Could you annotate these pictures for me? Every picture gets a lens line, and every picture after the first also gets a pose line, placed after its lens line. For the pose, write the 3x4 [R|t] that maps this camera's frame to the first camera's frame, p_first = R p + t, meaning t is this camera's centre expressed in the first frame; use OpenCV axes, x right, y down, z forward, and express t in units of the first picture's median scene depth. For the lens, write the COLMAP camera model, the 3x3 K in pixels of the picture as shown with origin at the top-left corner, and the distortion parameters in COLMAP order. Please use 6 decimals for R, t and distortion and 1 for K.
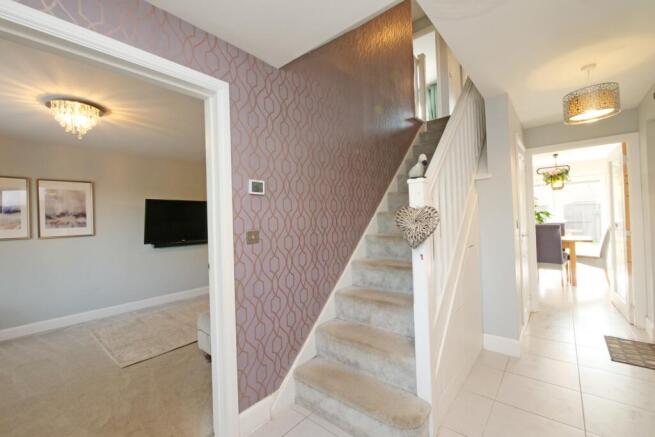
lens RADIAL K [[280.7, 0, 327.9], [0, 280.7, 212.8], [0, 0, 1]] dist [-0.002885, -0.000536]
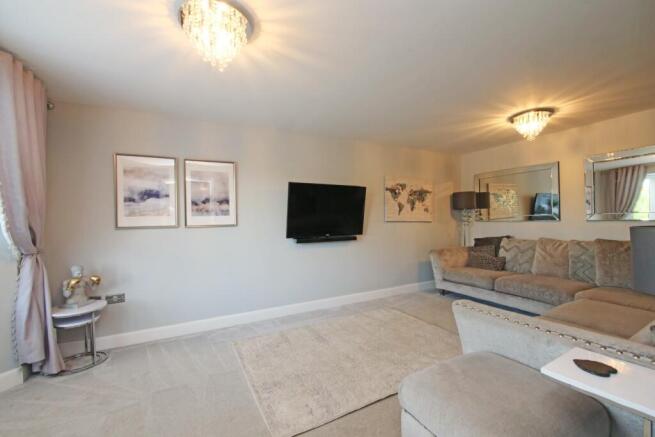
lens RADIAL K [[280.7, 0, 327.9], [0, 280.7, 212.8], [0, 0, 1]] dist [-0.002885, -0.000536]
pose [[0.929965, 0.012407, -0.367438, -0.286977], [-0.007385, 0.999859, 0.015069, 0.028865], [0.367573, -0.011300, 0.929926, 0.335702]]
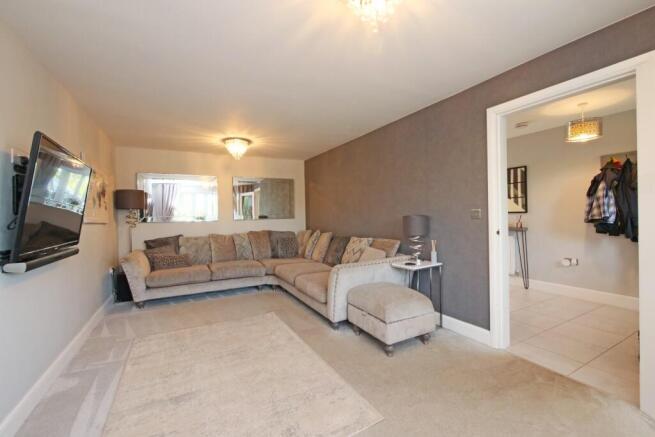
lens RADIAL K [[280.7, 0, 327.9], [0, 280.7, 212.8], [0, 0, 1]] dist [-0.002885, -0.000536]
pose [[0.374059, 0.030380, 0.926907, -0.968166], [-0.012865, 0.999537, -0.027569, 0.064493], [-0.927316, -0.001612, 0.374276, 0.608950]]
